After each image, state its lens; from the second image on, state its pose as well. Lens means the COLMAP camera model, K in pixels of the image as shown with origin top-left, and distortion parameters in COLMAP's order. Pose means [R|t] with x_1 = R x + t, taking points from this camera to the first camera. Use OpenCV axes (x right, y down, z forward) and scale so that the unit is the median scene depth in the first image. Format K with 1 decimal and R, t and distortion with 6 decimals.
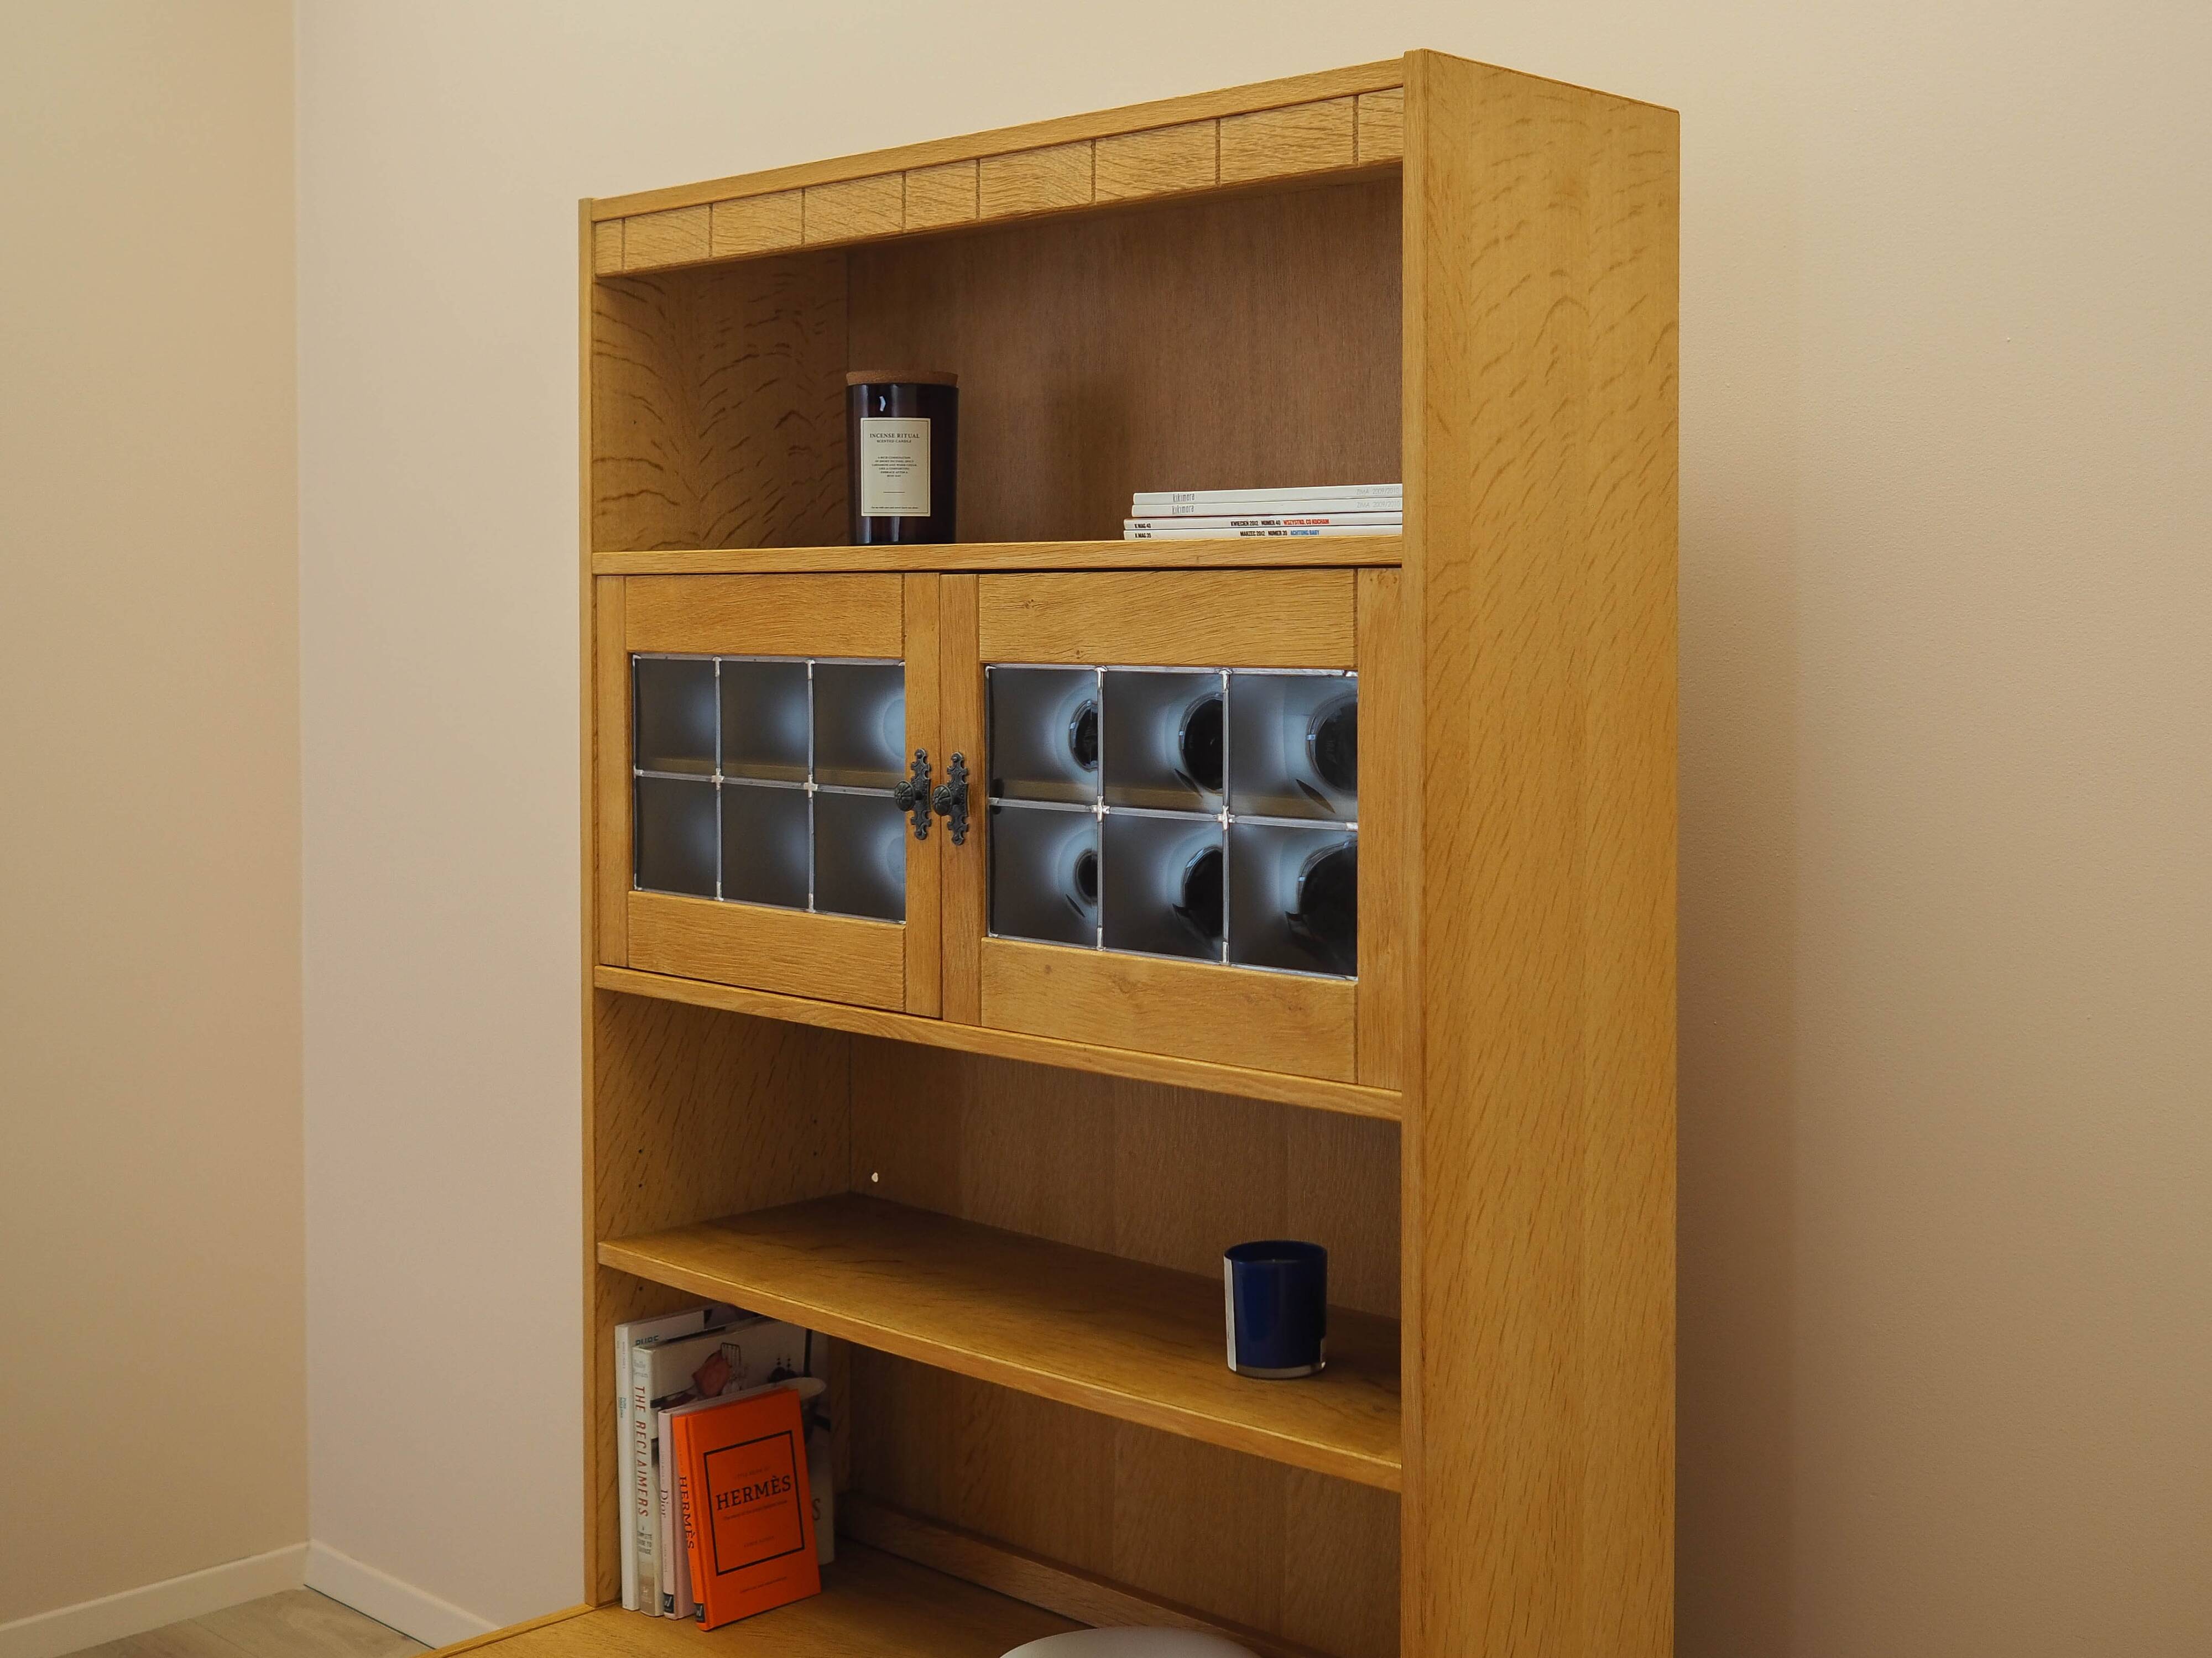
lens RADIAL K [[2702.8, 0, 1315.7], [0, 2702.8, 678.1], [0, 0, 1]] dist [-0.017342, -0.008674]
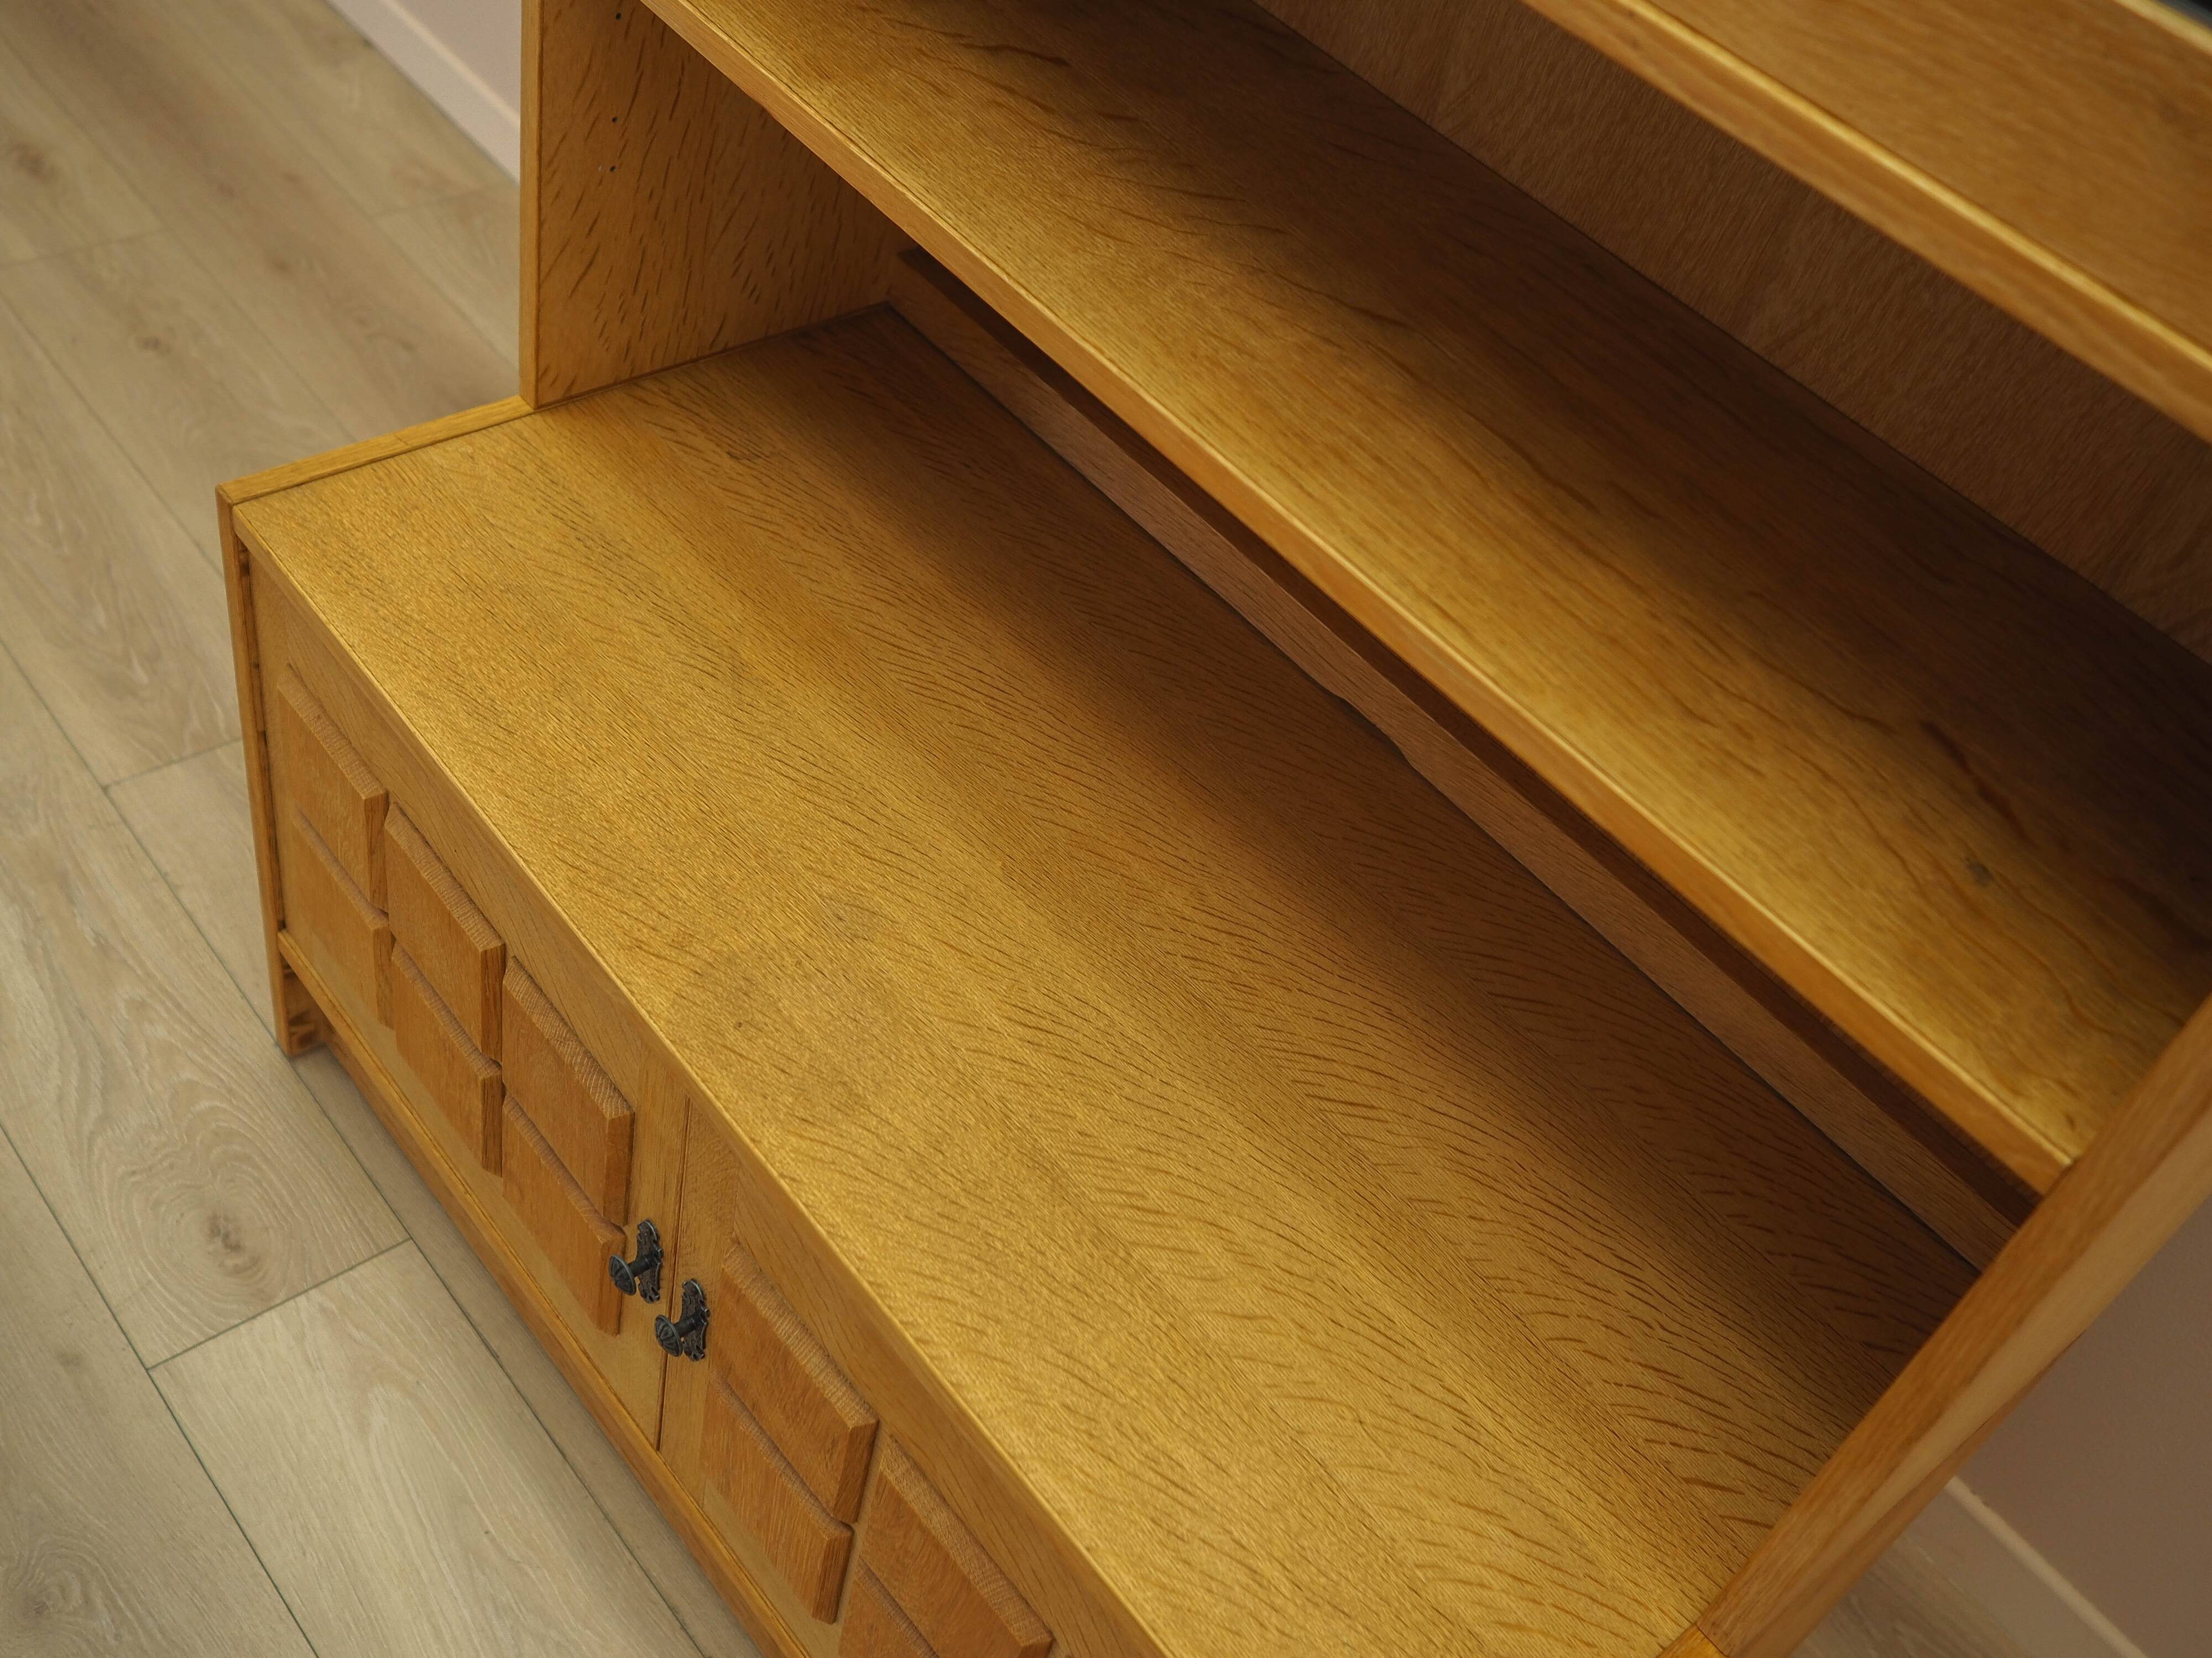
lens RADIAL K [[2286.7, 0, 1076.2], [0, 2286.7, 831.2], [0, 0, 1]] dist [-0.045719, 0.019196]
pose [[0.974355, 0.224415, 0.016463, -0.122577], [-0.173541, 0.702869, 0.689825, -0.000151], [0.143236, -0.674991, 0.723789, 0.544596]]
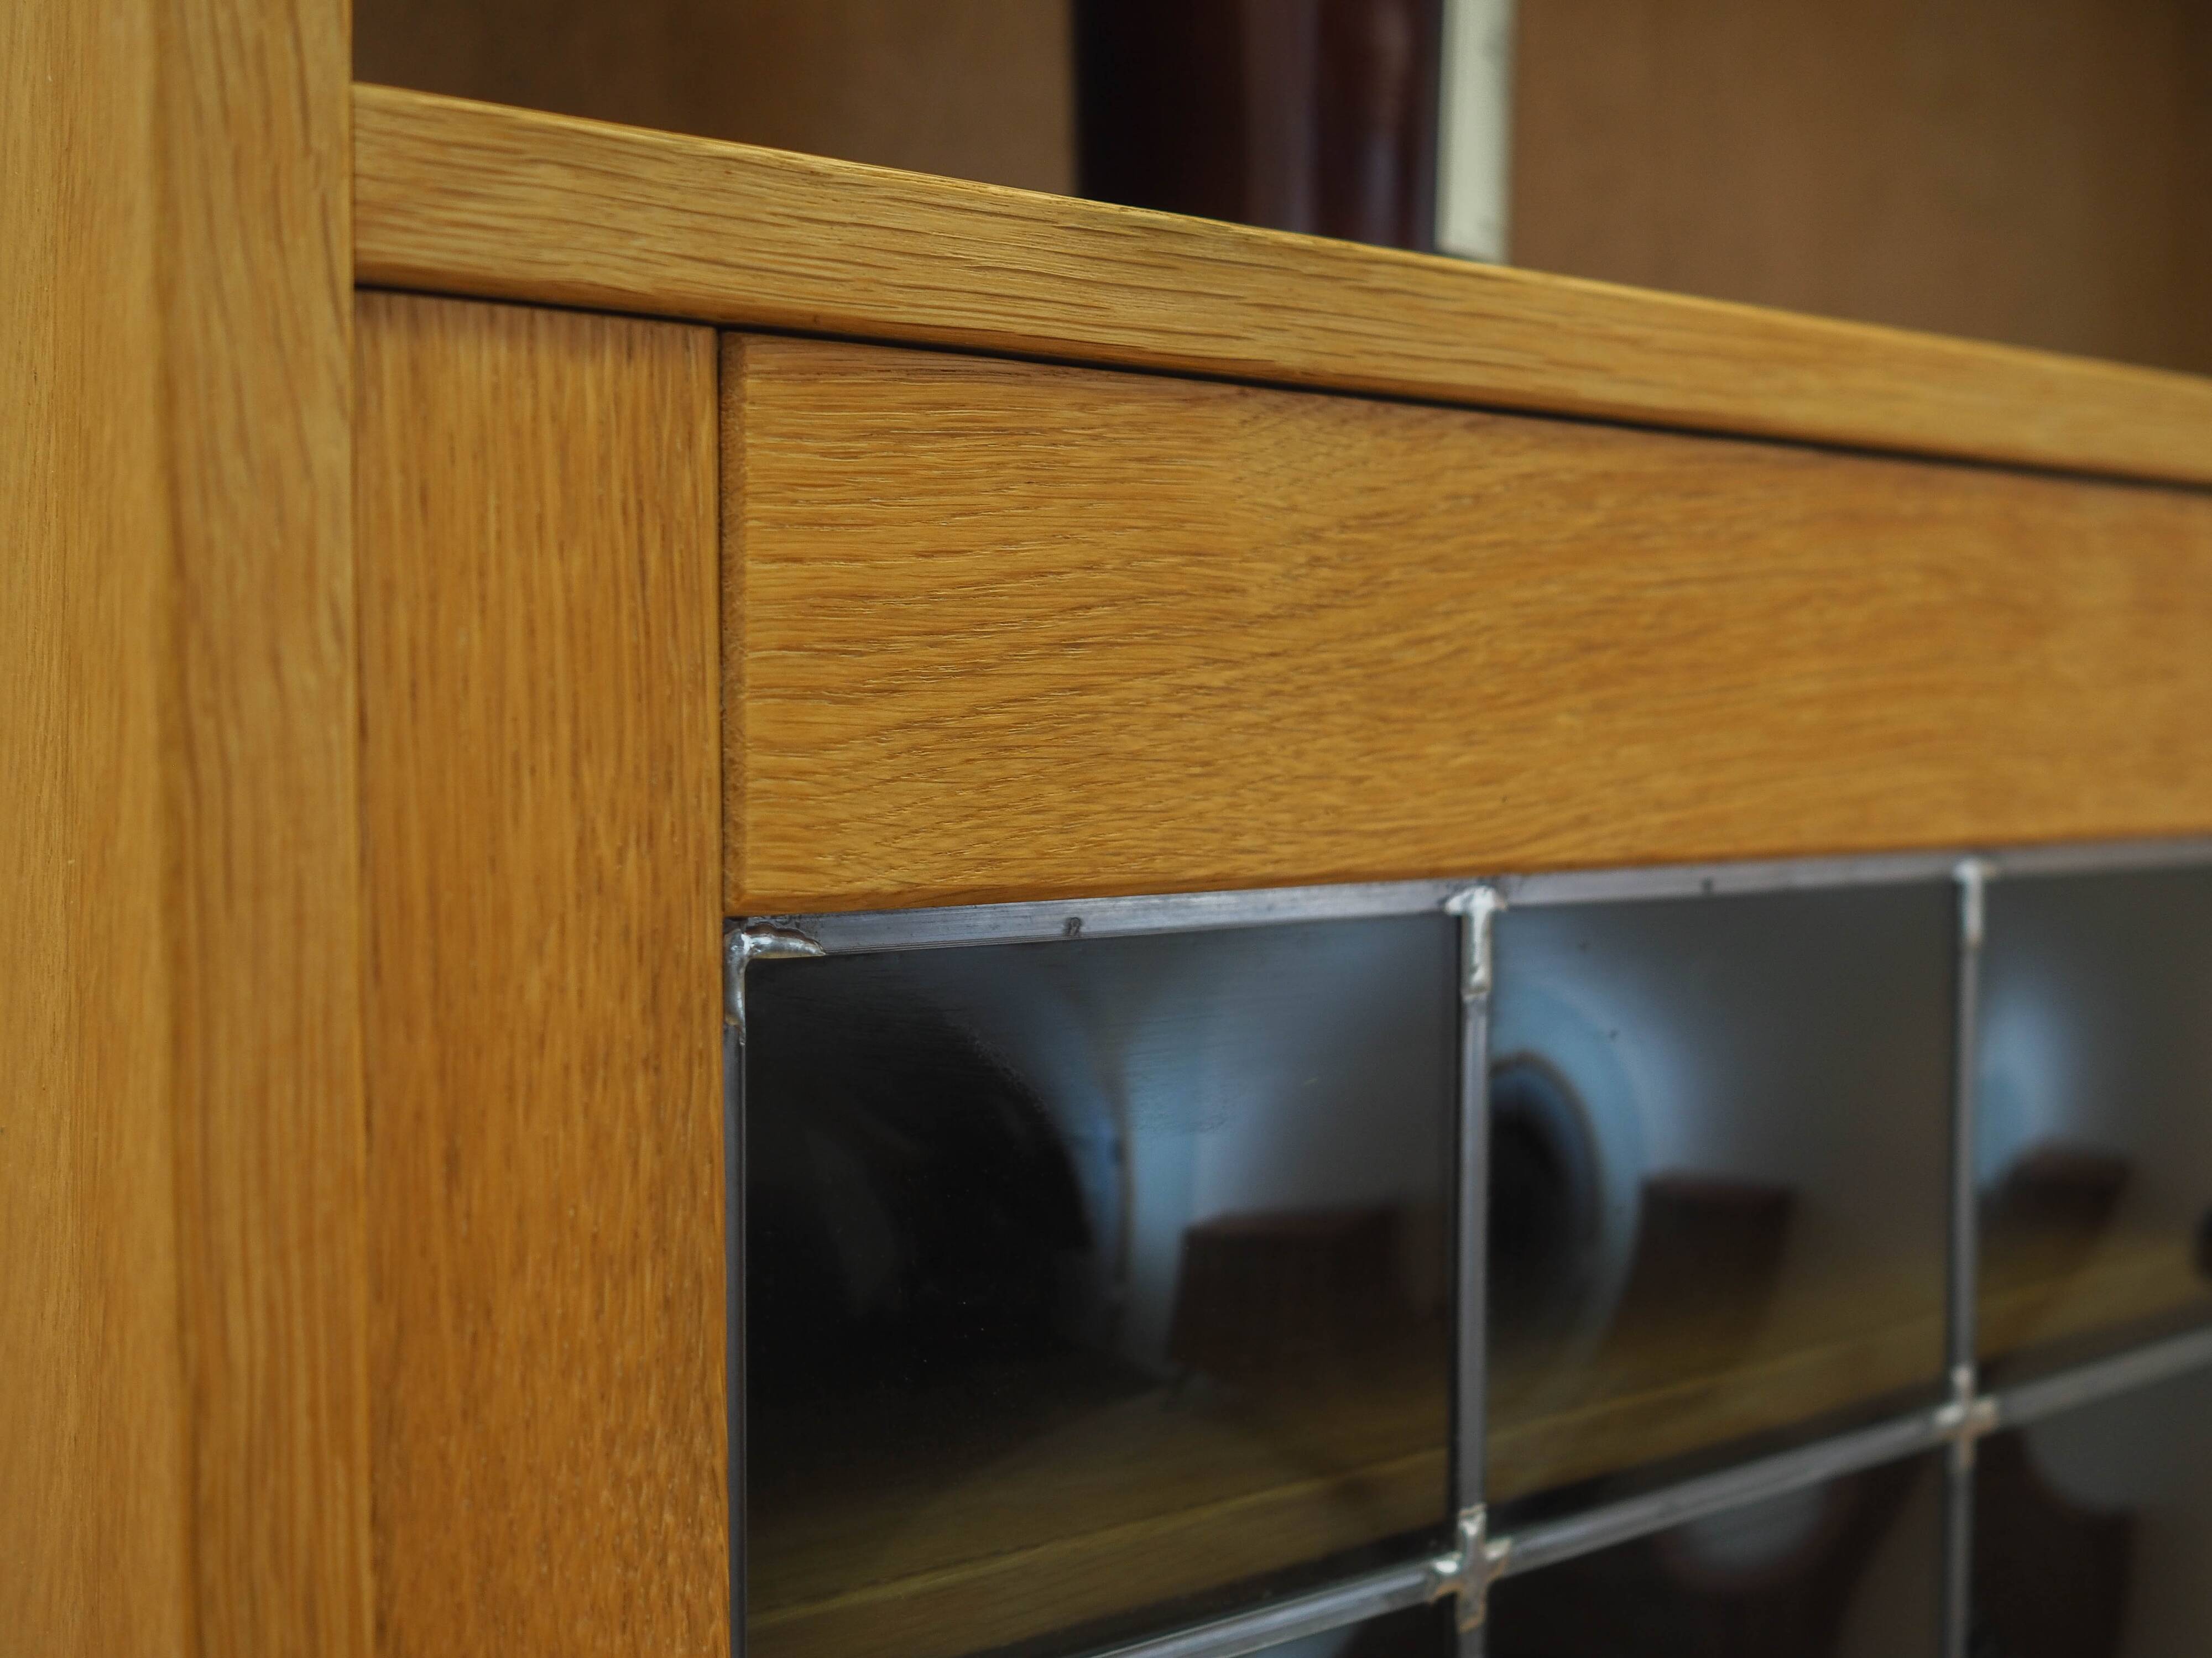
lens RADIAL K [[2286.7, 0, 1076.2], [0, 2286.7, 831.2], [0, 0, 1]] dist [-0.045719, 0.019196]
pose [[0.229538, -0.044776, 0.972269, -0.361896], [0.029428, 0.998804, 0.039051, -0.017561], [-0.972855, 0.019648, 0.230581, 0.960527]]
